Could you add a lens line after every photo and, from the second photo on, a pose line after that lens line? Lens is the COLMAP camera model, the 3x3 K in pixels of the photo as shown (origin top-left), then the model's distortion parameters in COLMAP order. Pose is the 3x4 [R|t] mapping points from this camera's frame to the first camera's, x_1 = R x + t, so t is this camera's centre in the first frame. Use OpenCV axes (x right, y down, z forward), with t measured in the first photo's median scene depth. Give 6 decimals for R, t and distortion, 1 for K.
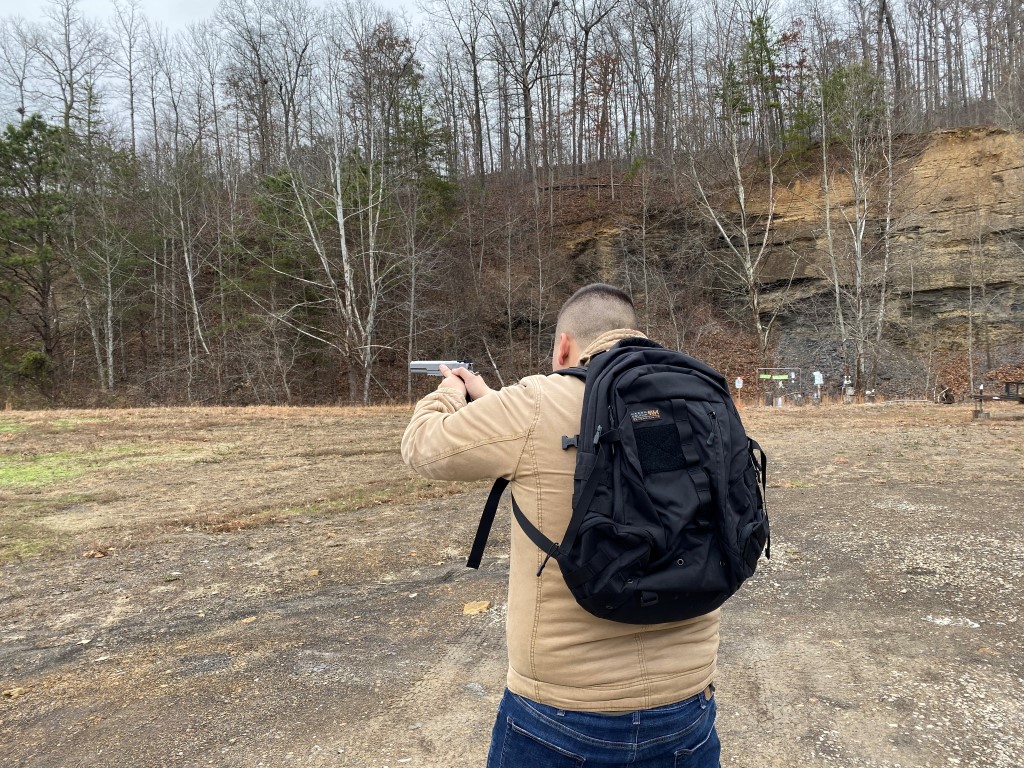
lens RADIAL K [[770.3, 0, 512.0], [0, 770.3, 384.0], [0, 0, 1]] dist [0.039402, -0.037592]
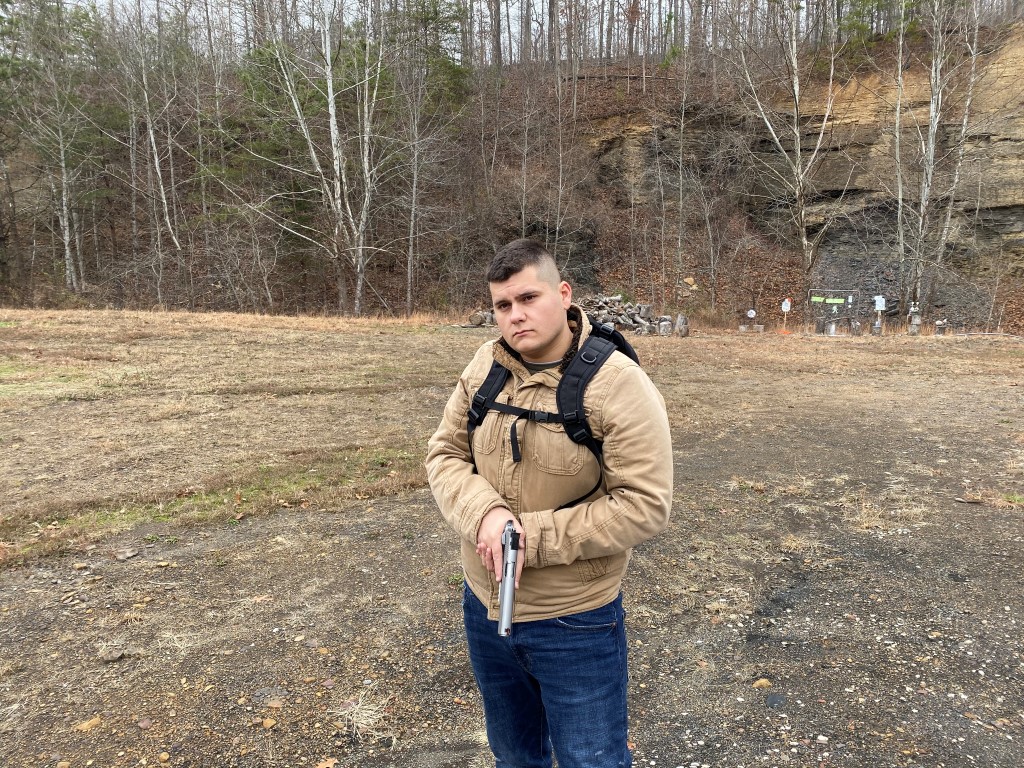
lens RADIAL K [[784.5, 0, 509.0], [0, 784.5, 385.9], [0, 0, 1]] dist [0.049903, -0.068050]
pose [[0.999165, 0.038519, -0.013645, 0.000018], [-0.036708, 0.992746, 0.114493, -0.001467], [0.017956, -0.113897, 0.993330, 0.083431]]
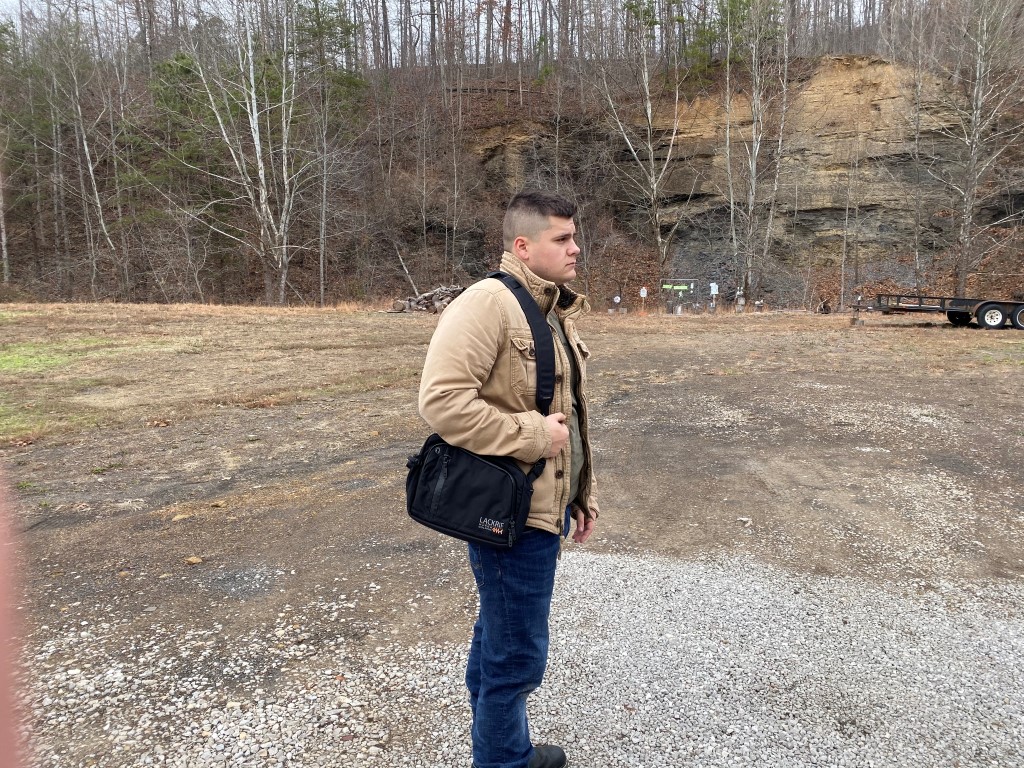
lens RADIAL K [[762.9, 0, 516.3], [0, 762.9, 380.7], [0, 0, 1]] dist [0.041217, -0.069082]
pose [[0.989628, 0.005021, 0.143567, -0.026348], [-0.021743, 0.993111, 0.115144, 0.002116], [-0.142000, -0.117071, 0.982919, -0.026684]]
